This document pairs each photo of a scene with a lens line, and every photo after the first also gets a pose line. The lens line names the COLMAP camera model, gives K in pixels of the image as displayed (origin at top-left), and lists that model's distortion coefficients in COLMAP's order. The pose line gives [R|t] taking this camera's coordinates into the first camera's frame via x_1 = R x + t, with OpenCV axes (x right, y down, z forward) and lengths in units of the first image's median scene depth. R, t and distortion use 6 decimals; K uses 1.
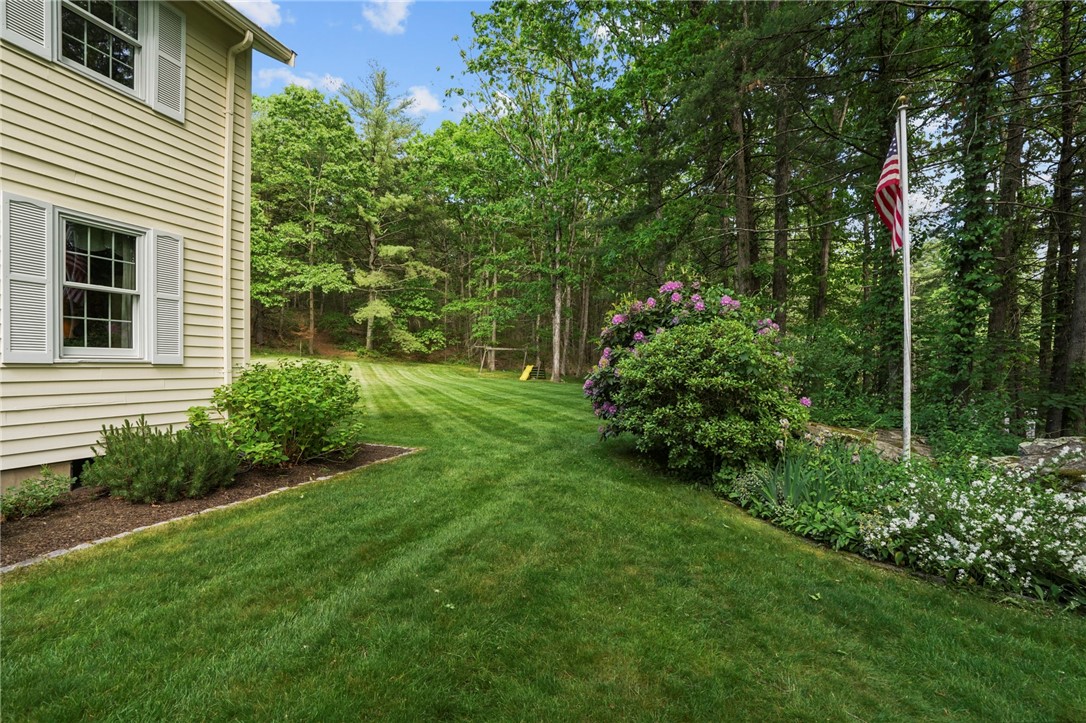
lens RADIAL K [[494.1, 0, 543.0], [0, 494.1, 361.5], [0, 0, 1]] dist [-0.081851, 0.028551]
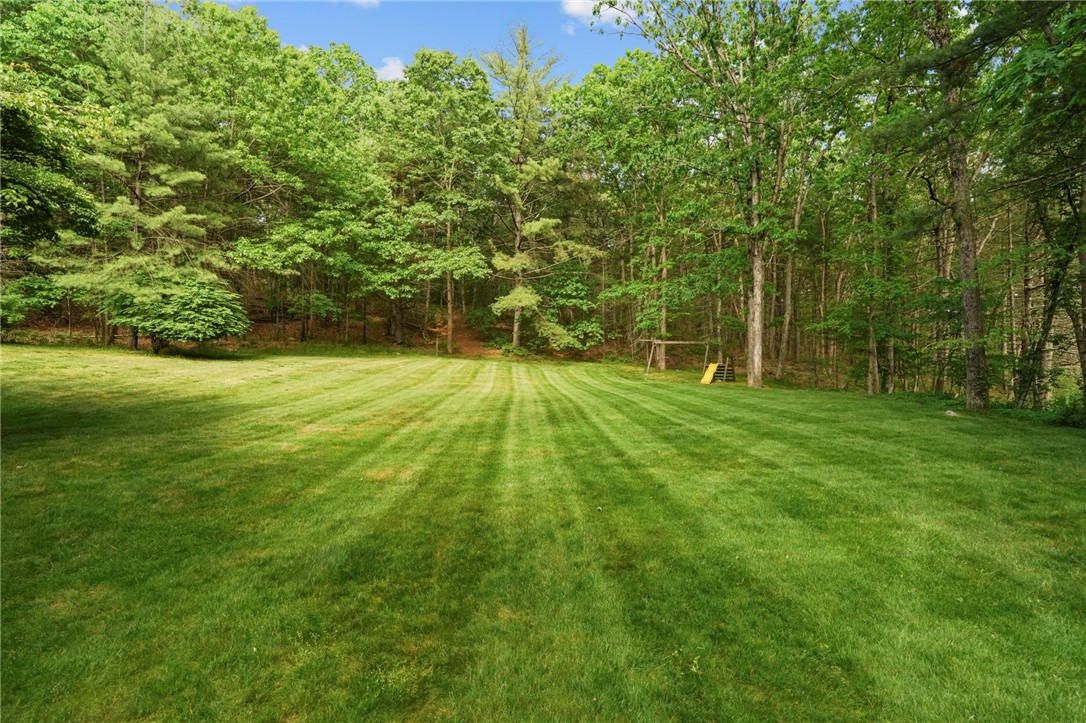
lens RADIAL K [[494.1, 0, 543.0], [0, 494.1, 361.5], [0, 0, 1]] dist [-0.081851, 0.028551]
pose [[0.946646, -0.010988, -0.322088, -0.032175], [0.013683, 0.999888, 0.006104, -0.003114], [0.321985, -0.010185, 0.946690, 0.208374]]
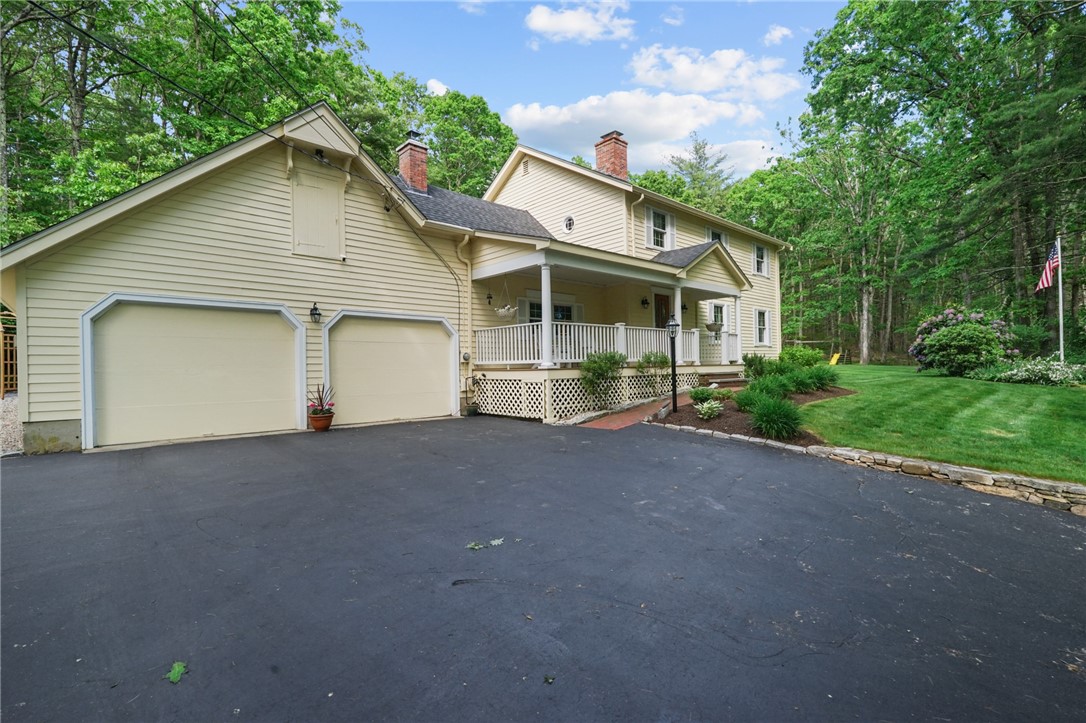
lens RADIAL K [[486.6, 0, 543.0], [0, 486.6, 361.5], [0, 0, 1]] dist [-0.001714, -0.000398]
pose [[0.869593, -0.024655, -0.493153, -0.067615], [0.025618, 0.999660, -0.004804, 0.014642], [0.493104, -0.008457, 0.869929, -0.443802]]
